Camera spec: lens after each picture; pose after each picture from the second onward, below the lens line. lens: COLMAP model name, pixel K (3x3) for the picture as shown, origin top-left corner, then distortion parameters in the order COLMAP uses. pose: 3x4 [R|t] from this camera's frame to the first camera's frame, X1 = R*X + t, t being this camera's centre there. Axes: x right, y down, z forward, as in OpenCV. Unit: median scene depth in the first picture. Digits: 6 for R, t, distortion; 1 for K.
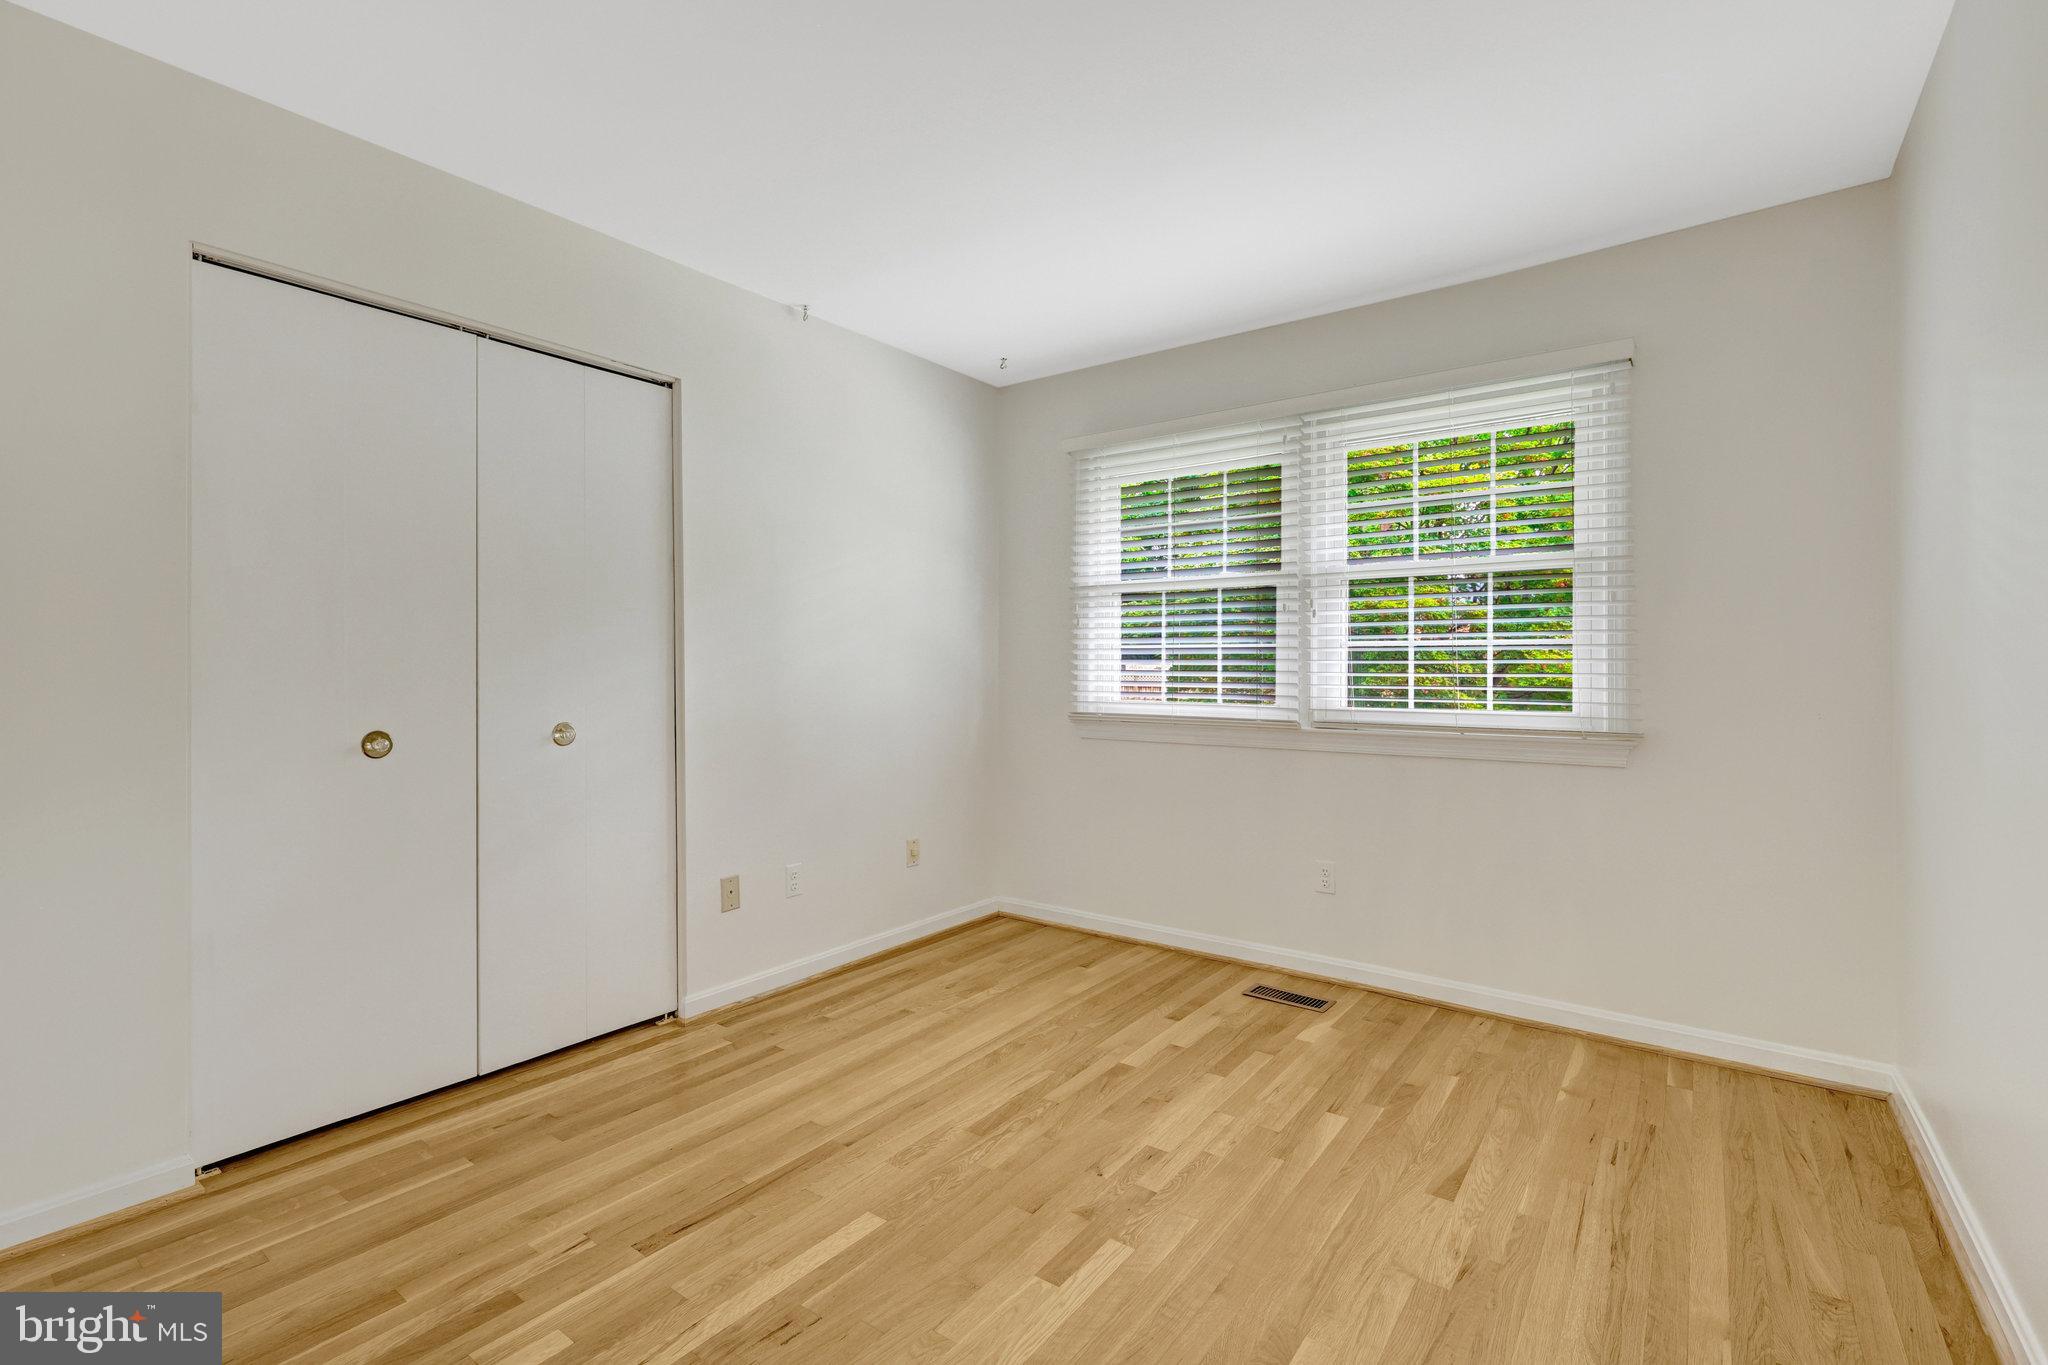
lens RADIAL K [[931.2, 0, 1018.7], [0, 931.2, 667.6], [0, 0, 1]] dist [0.001206, -0.000192]
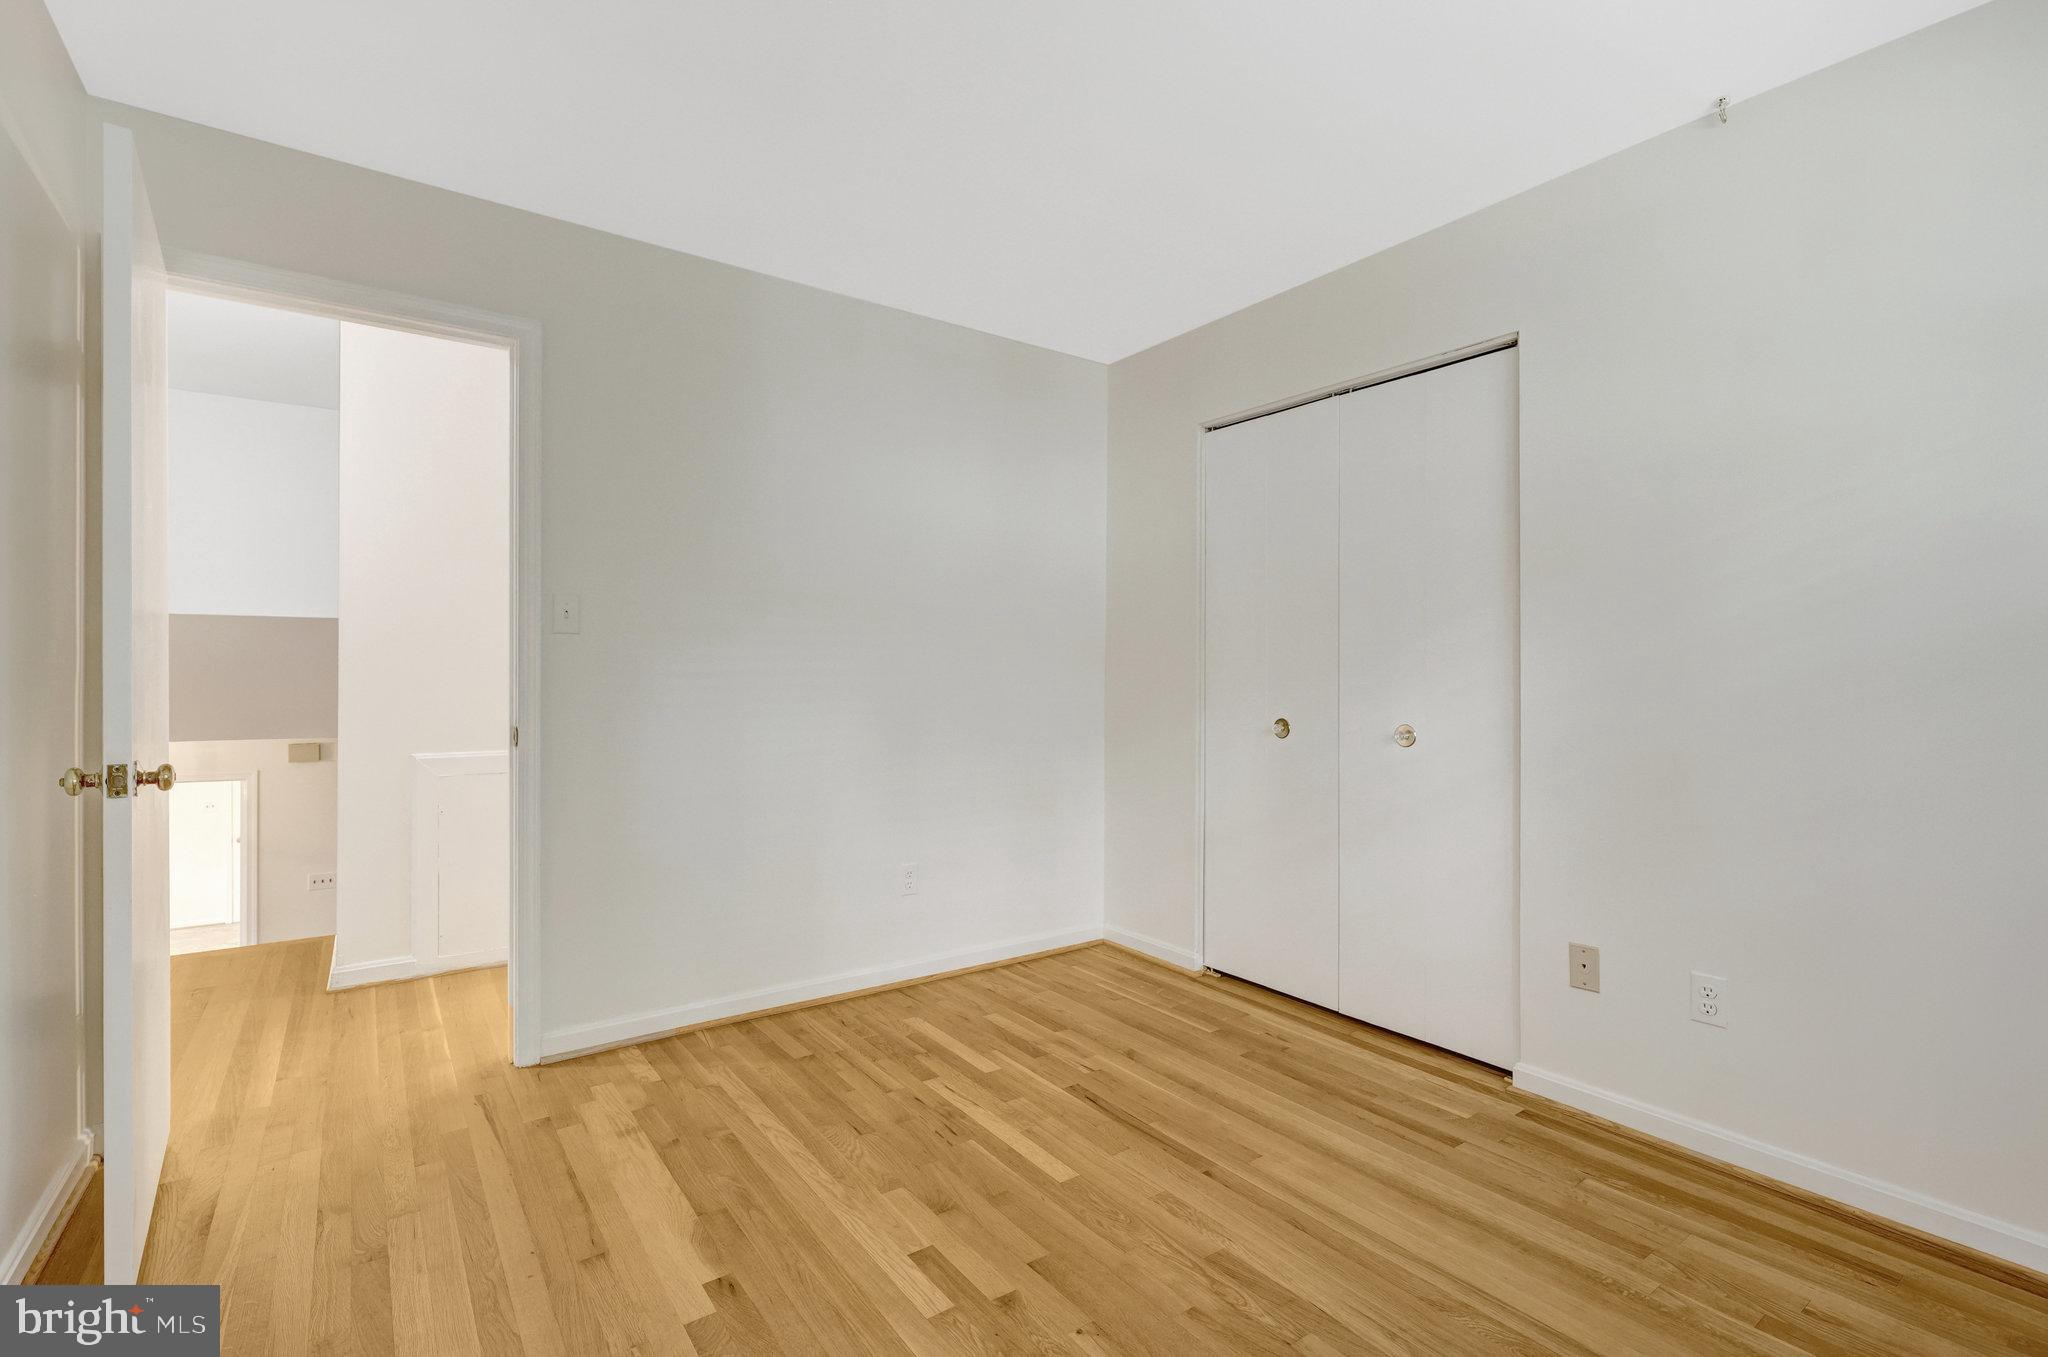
lens RADIAL K [[931.2, 0, 1032.7], [0, 931.2, 678.8], [0, 0, 1]] dist [0.001206, -0.000192]
pose [[-0.297570, 0.003123, -0.954695, 0.741785], [-0.001267, 0.999992, 0.003666, 0.005522], [0.954699, 0.002300, -0.297564, 1.067208]]
